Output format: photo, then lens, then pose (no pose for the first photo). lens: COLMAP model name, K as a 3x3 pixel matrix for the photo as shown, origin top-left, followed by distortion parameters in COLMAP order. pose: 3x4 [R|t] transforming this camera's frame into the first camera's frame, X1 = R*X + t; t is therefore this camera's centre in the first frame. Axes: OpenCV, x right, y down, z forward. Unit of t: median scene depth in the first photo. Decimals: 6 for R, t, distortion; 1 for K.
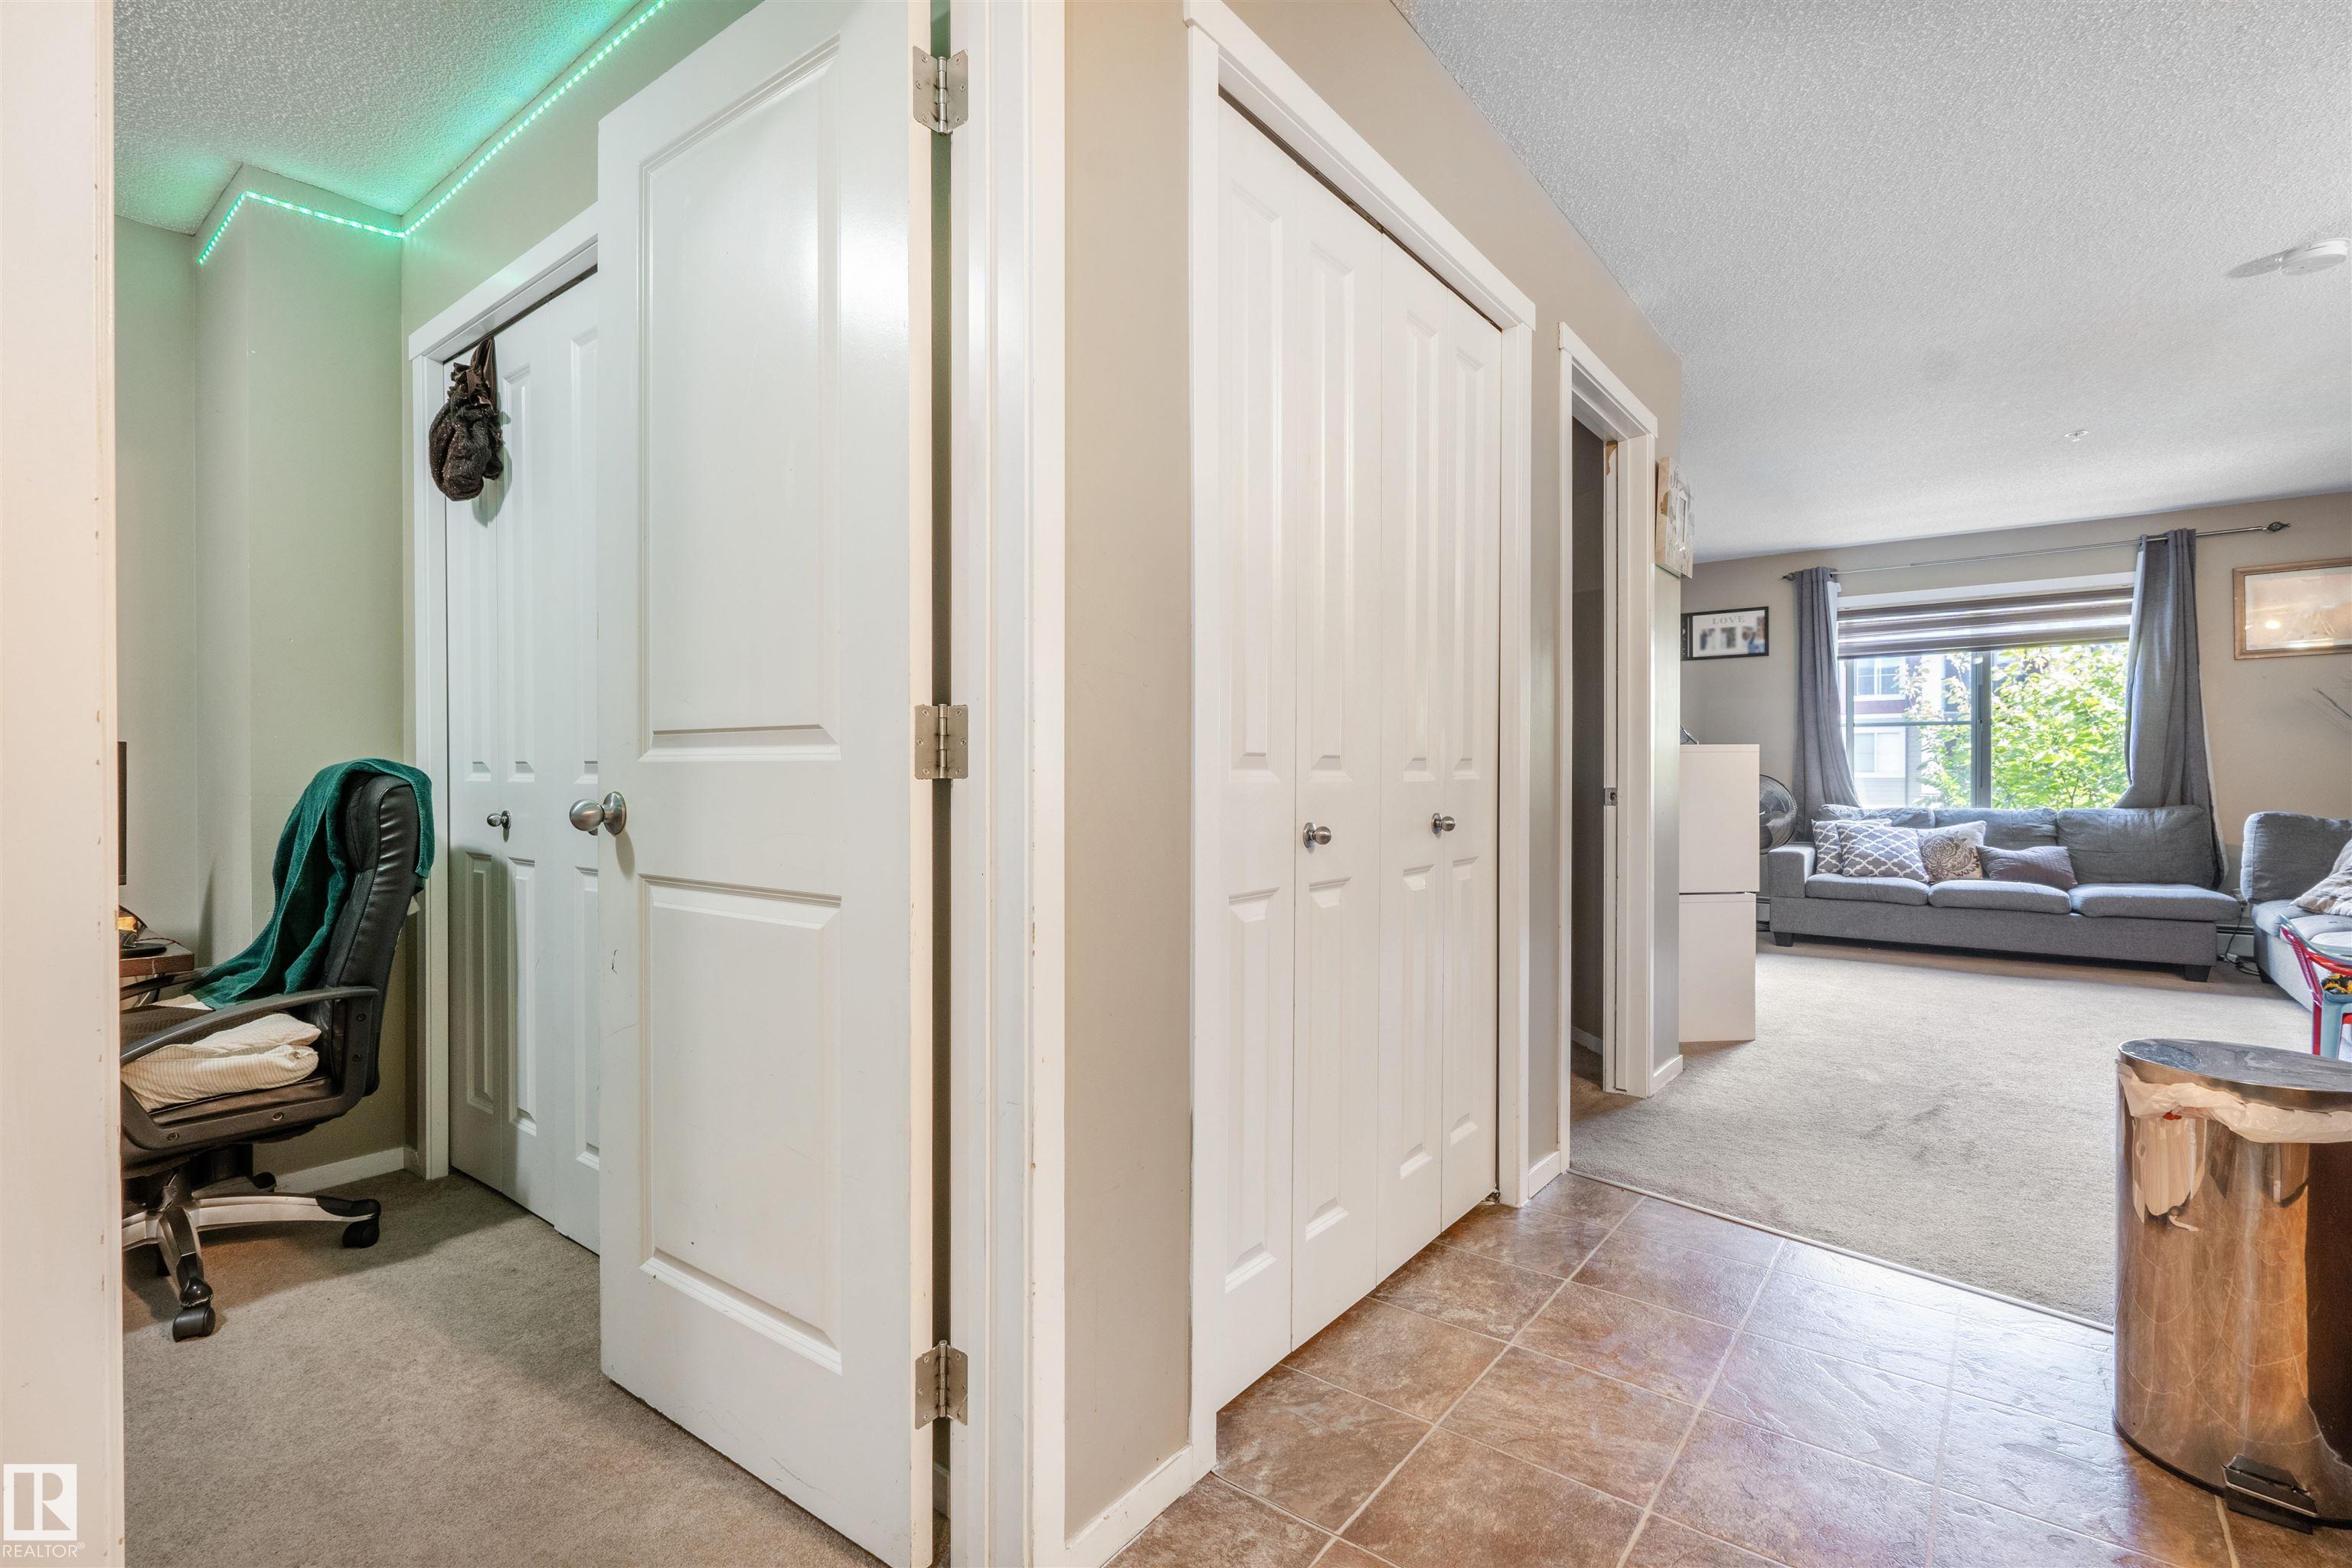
lens RADIAL K [[1087.9, 0, 1176.0], [0, 1087.9, 784.0], [0, 0, 1]] dist [0.000529, 0.000135]
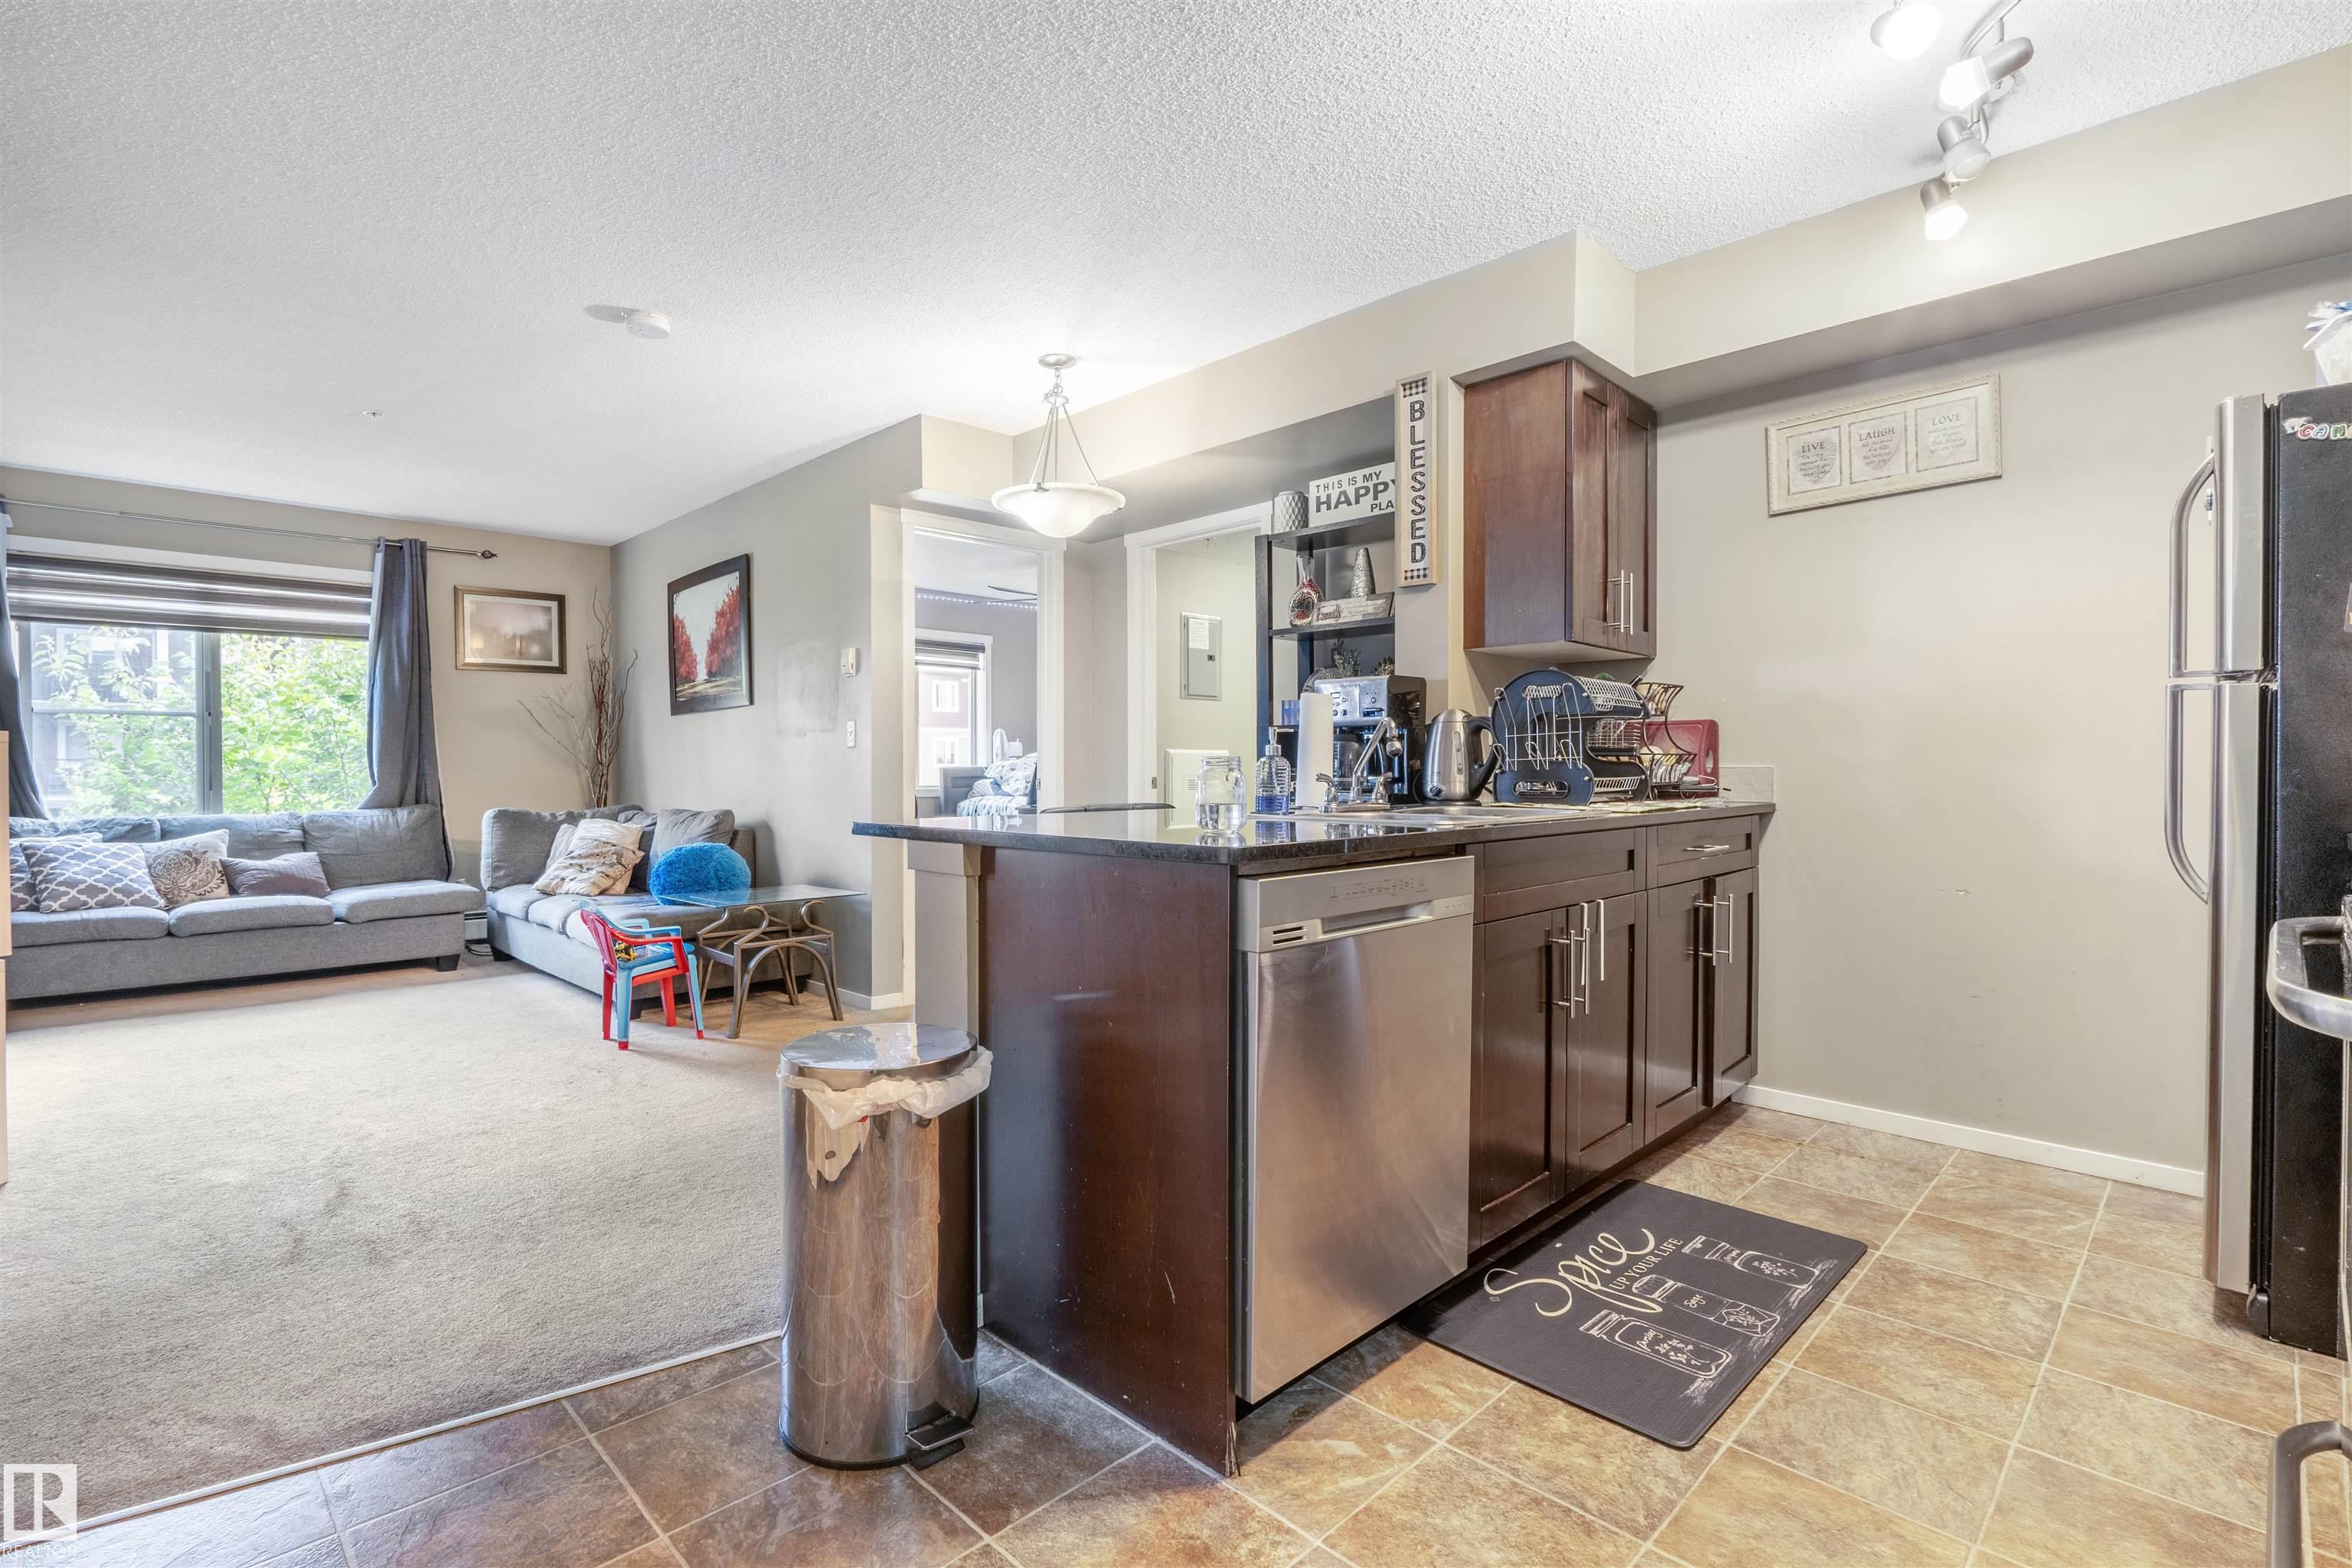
lens RADIAL K [[1088.7, 0, 1176.0], [0, 1088.7, 784.0], [0, 0, 1]] dist [-0.011306, -0.000469]
pose [[0.130390, -0.011121, 0.991400, -0.009100], [0.010498, 0.999897, 0.009836, -0.002537], [-0.991407, 0.009125, 0.130493, 0.143700]]
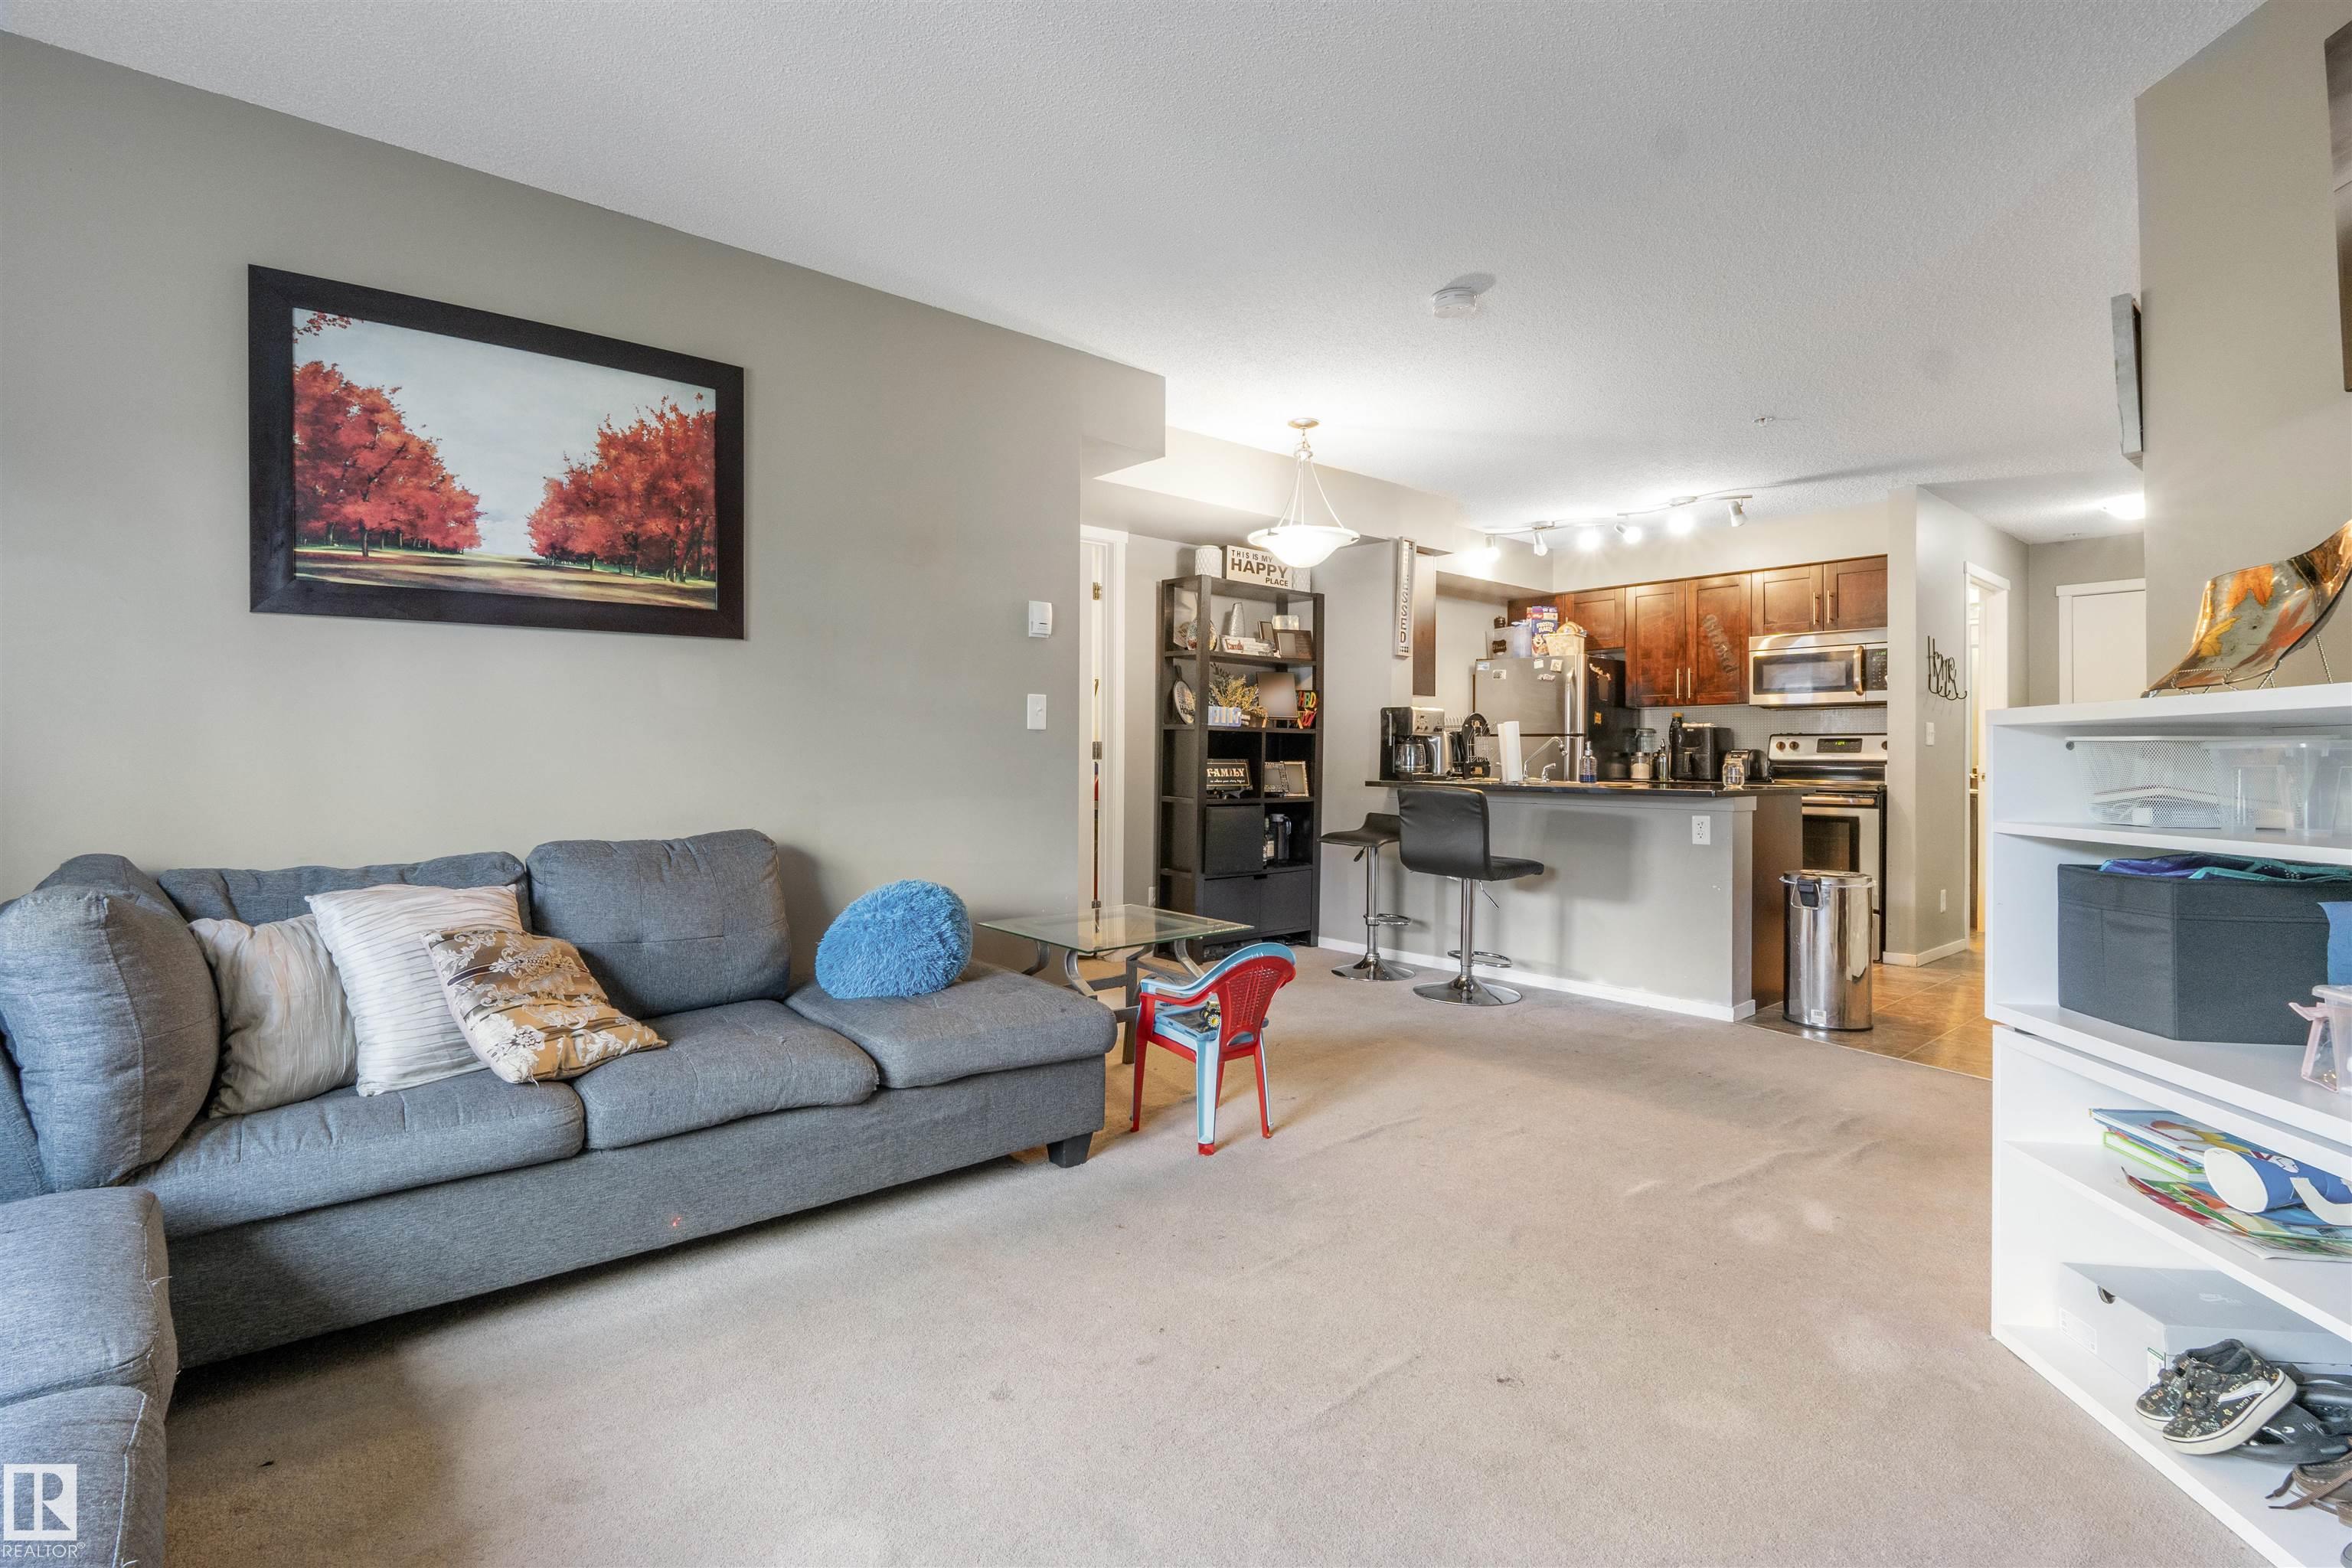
lens RADIAL K [[1118.1, 0, 1180.7], [0, 1118.1, 752.8], [0, 0, 1]] dist [-0.047199, 0.000147]
pose [[-0.984251, -0.004343, 0.176721, 0.543393], [-0.003595, 0.999983, 0.004551, -0.013942], [-0.176737, 0.003844, -0.984251, 1.061937]]
